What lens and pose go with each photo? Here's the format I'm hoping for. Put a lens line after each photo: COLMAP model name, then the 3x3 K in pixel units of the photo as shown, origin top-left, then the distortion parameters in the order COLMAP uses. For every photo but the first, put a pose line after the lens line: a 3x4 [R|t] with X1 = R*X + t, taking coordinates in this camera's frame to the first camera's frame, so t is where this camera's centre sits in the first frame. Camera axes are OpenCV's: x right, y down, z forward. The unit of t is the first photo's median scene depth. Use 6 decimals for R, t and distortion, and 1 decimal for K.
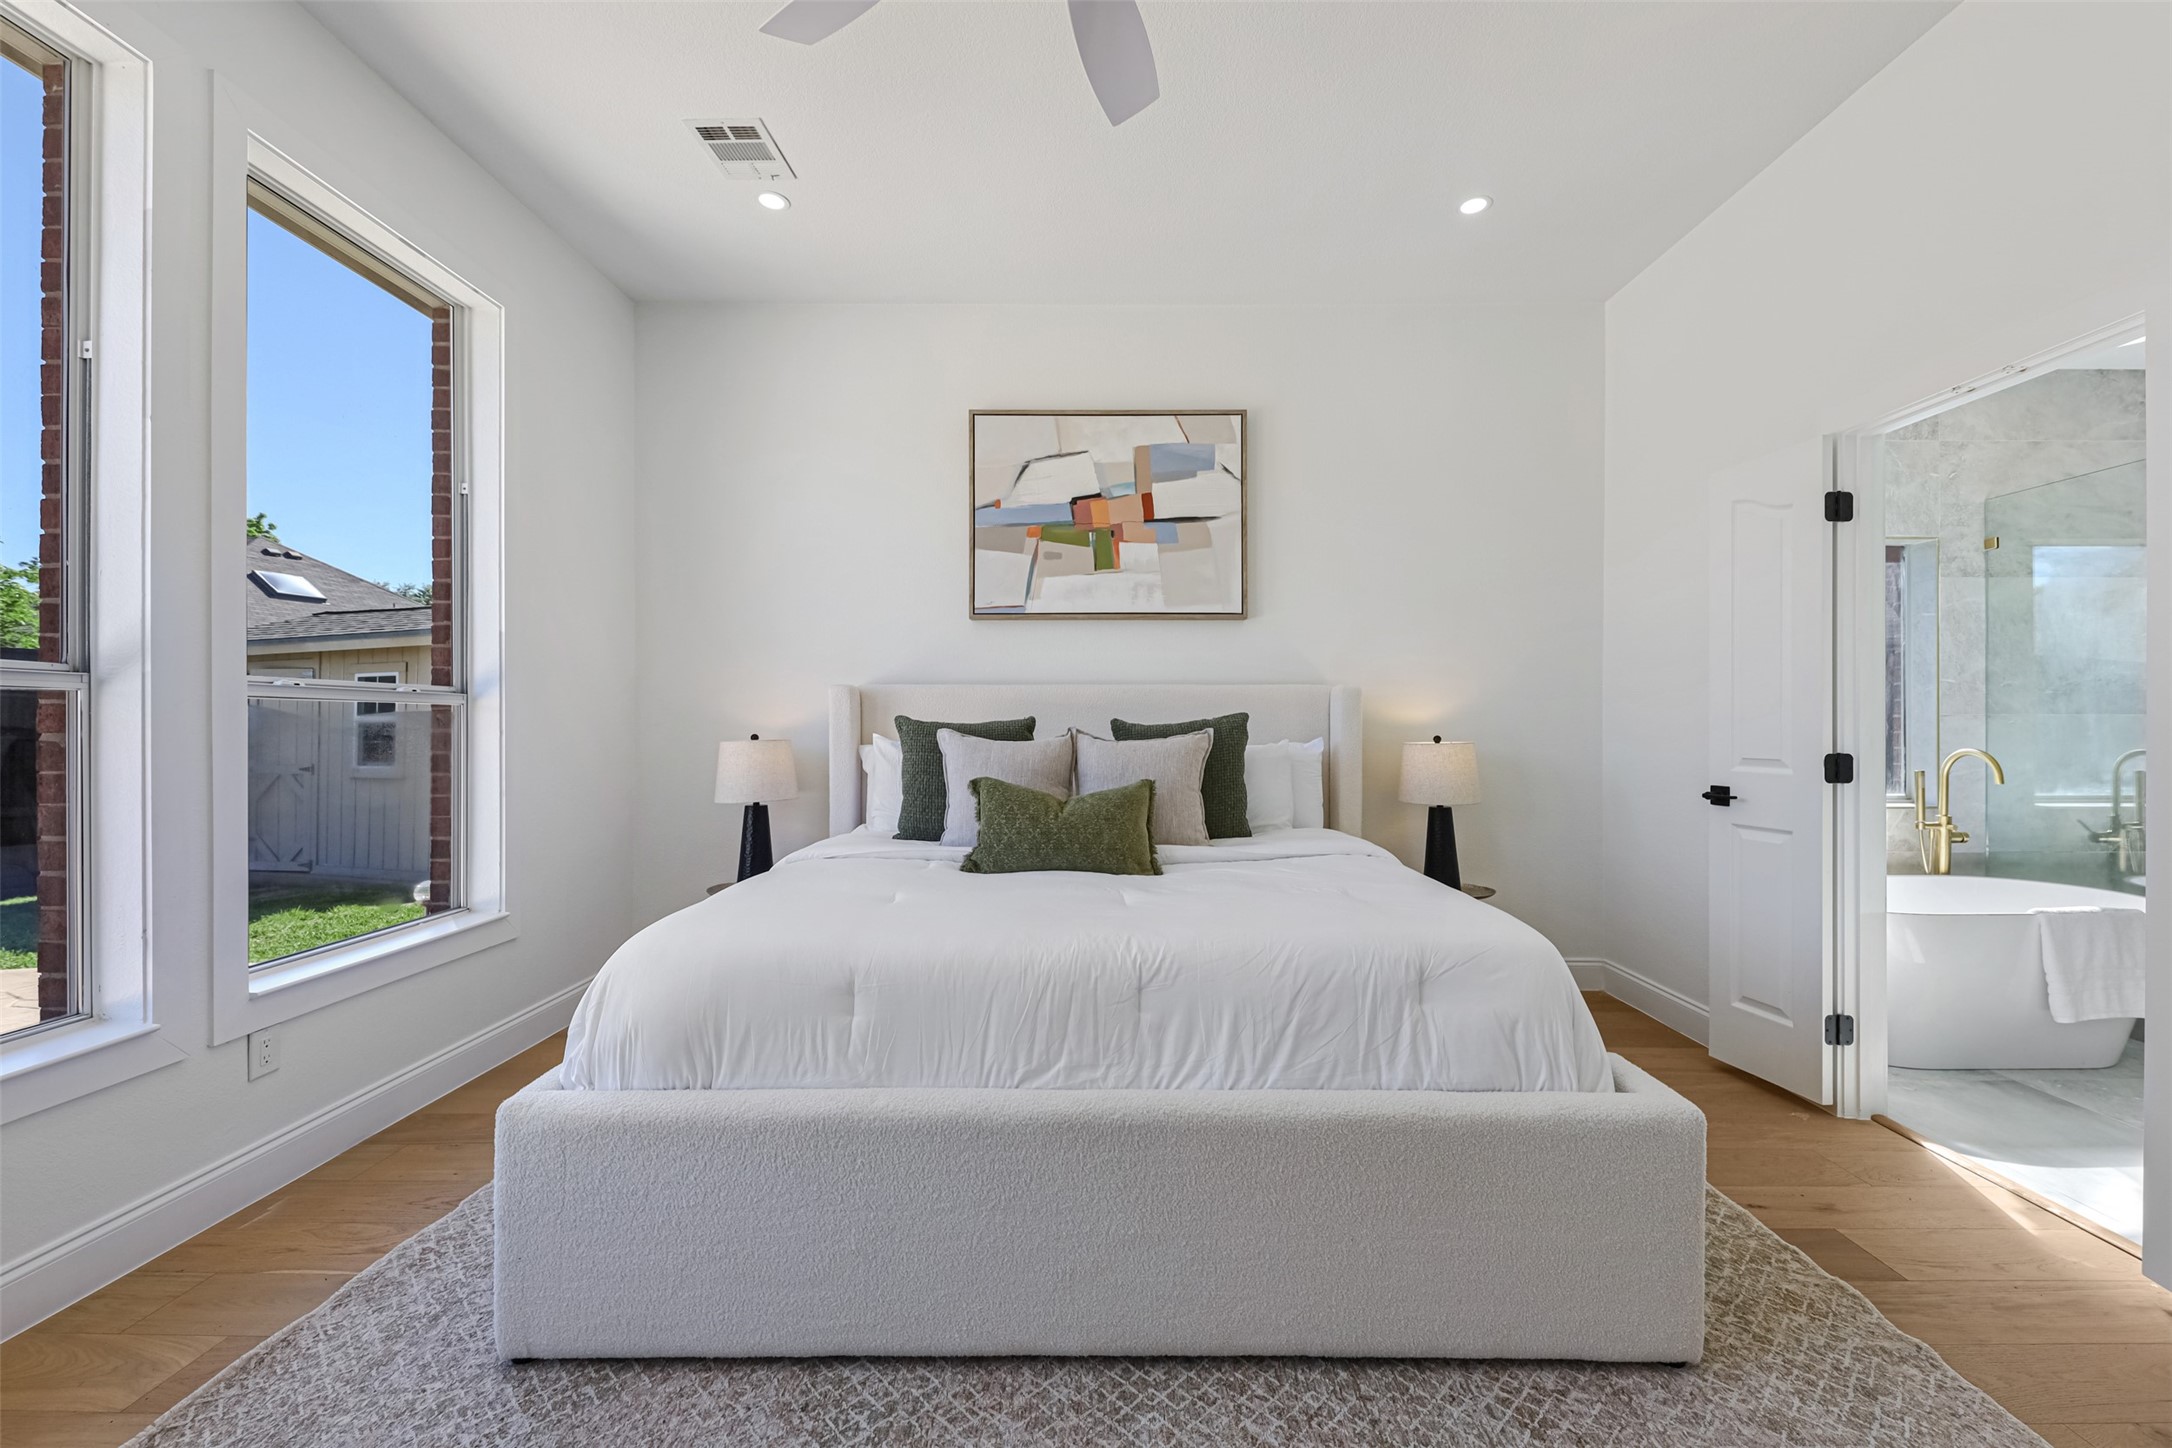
lens RADIAL K [[859.7, 0, 1105.3], [0, 859.7, 725.9], [0, 0, 1]] dist [0.019820, -0.009004]
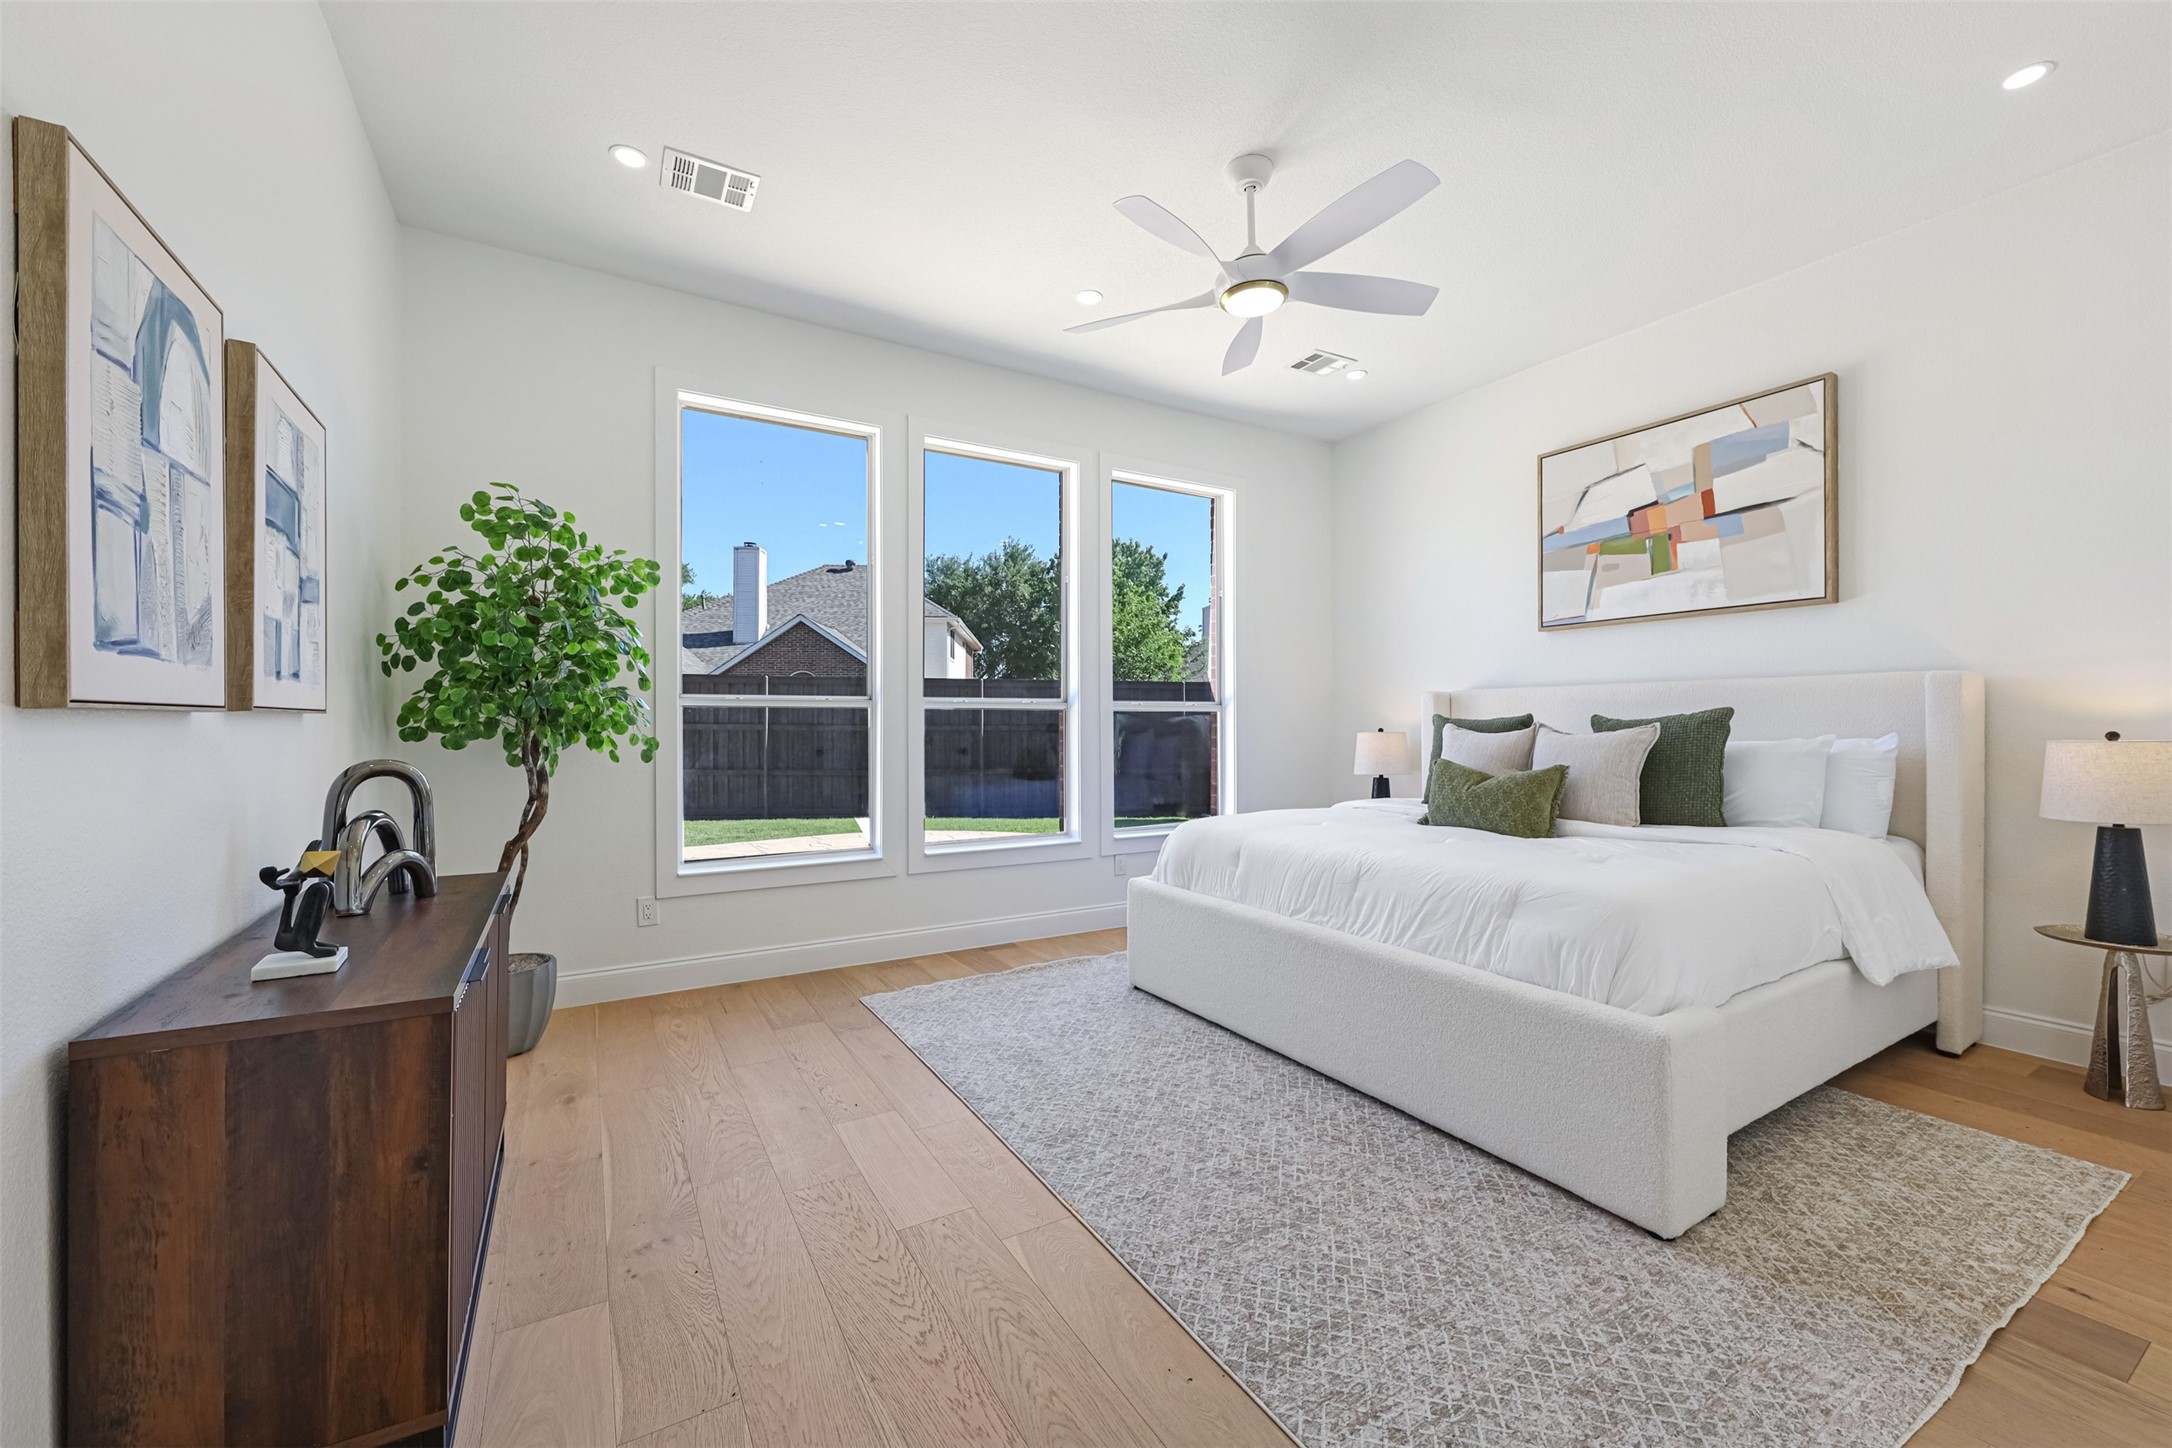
lens RADIAL K [[859.7, 0, 1105.3], [0, 859.7, 725.9], [0, 0, 1]] dist [0.019820, -0.009004]
pose [[0.522511, -0.000206, -0.852633, 0.545807], [0.000796, 1.000000, 0.000246, 0.004489], [0.852632, -0.000807, 0.522511, -0.129425]]
